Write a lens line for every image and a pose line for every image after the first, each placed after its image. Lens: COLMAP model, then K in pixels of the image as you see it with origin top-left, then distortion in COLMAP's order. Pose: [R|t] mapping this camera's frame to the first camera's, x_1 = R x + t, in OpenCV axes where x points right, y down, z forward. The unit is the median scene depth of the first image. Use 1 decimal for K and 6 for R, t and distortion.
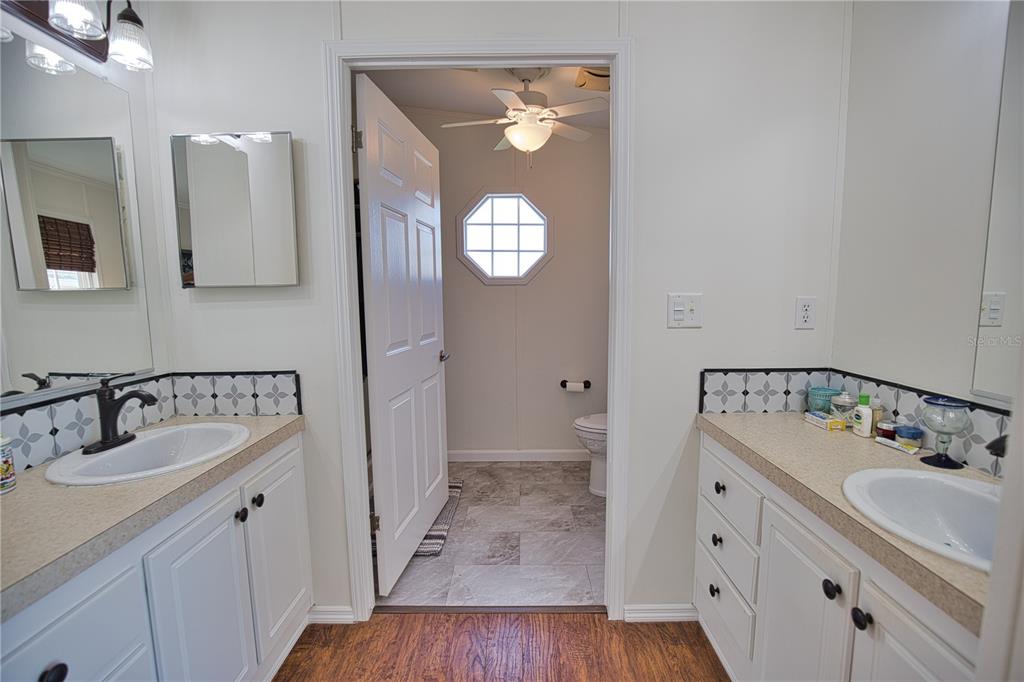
lens RADIAL K [[467.6, 0, 516.3], [0, 467.6, 345.0], [0, 0, 1]] dist [-0.034715, 0.007232]
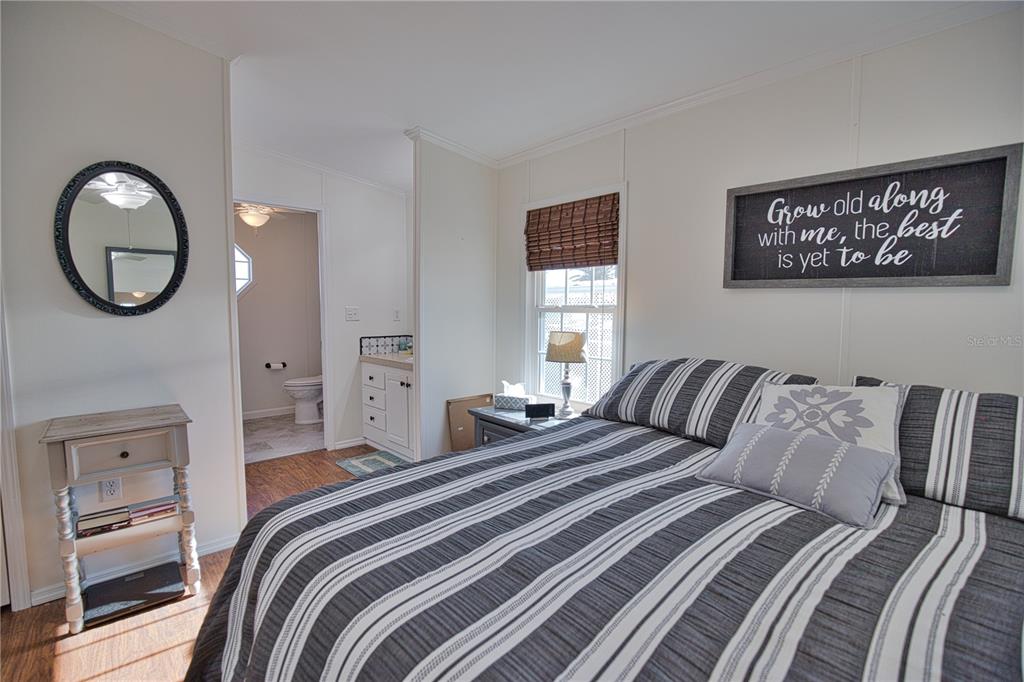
lens RADIAL K [[468.7, 0, 518.4], [0, 468.7, 347.1], [0, 0, 1]] dist [-0.023251, -0.000435]
pose [[0.728459, -0.045750, 0.683560, -0.759488], [0.067586, 0.997700, -0.005250, 0.190024], [-0.681747, 0.050024, 0.729876, -1.524755]]
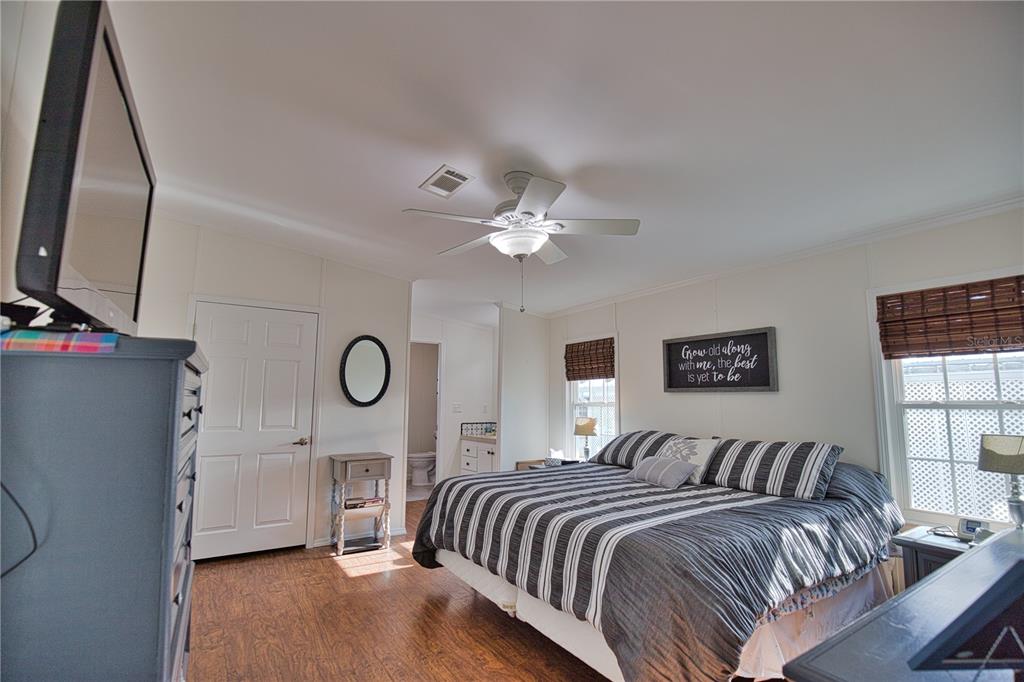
lens RADIAL K [[467.6, 0, 517.4], [0, 467.6, 345.1], [0, 0, 1]] dist [-0.034715, 0.007232]
pose [[0.832458, 0.079767, 0.548316, -1.441700], [0.052536, 0.973763, -0.221419, 0.319747], [-0.551591, 0.213128, 0.806426, -2.605402]]
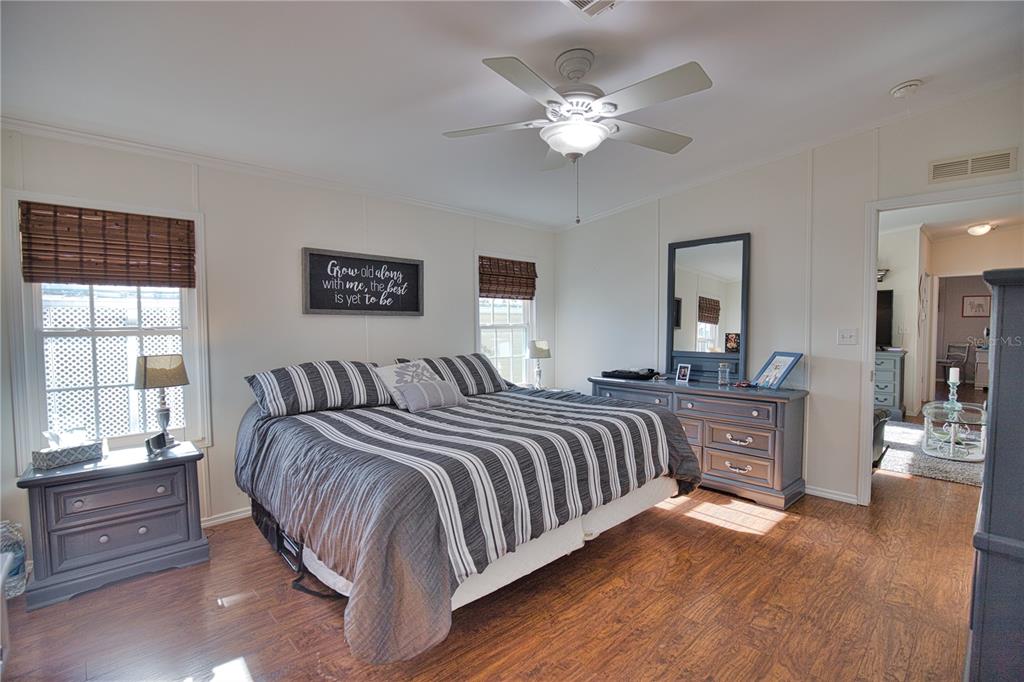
lens RADIAL K [[467.6, 0, 517.4], [0, 467.6, 342.9], [0, 0, 1]] dist [-0.034715, 0.007232]
pose [[-0.694533, -0.012265, 0.719357, -1.453097], [0.098982, 0.988718, 0.112423, 0.036842], [-0.712620, 0.149285, -0.685483, -0.180586]]
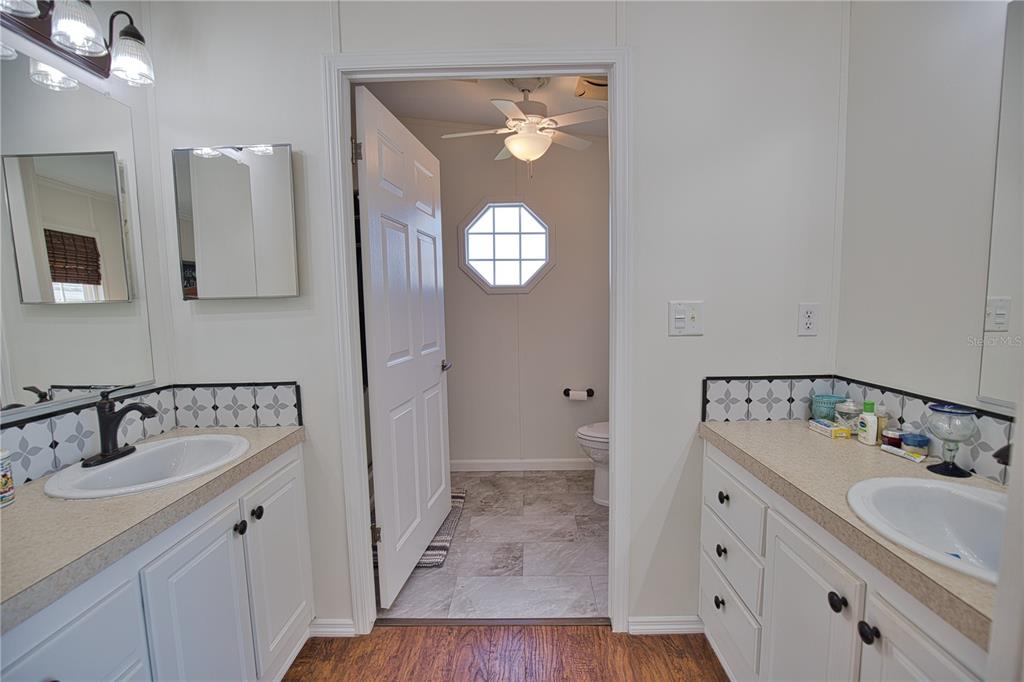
lens RADIAL K [[467.6, 0, 516.3], [0, 467.6, 345.9], [0, 0, 1]] dist [-0.034715, 0.007232]
pose [[0.999923, -0.008172, -0.009322, 0.009411], [0.008024, 0.999843, -0.015785, -0.002251], [0.009450, 0.015709, 0.999832, 0.004679]]
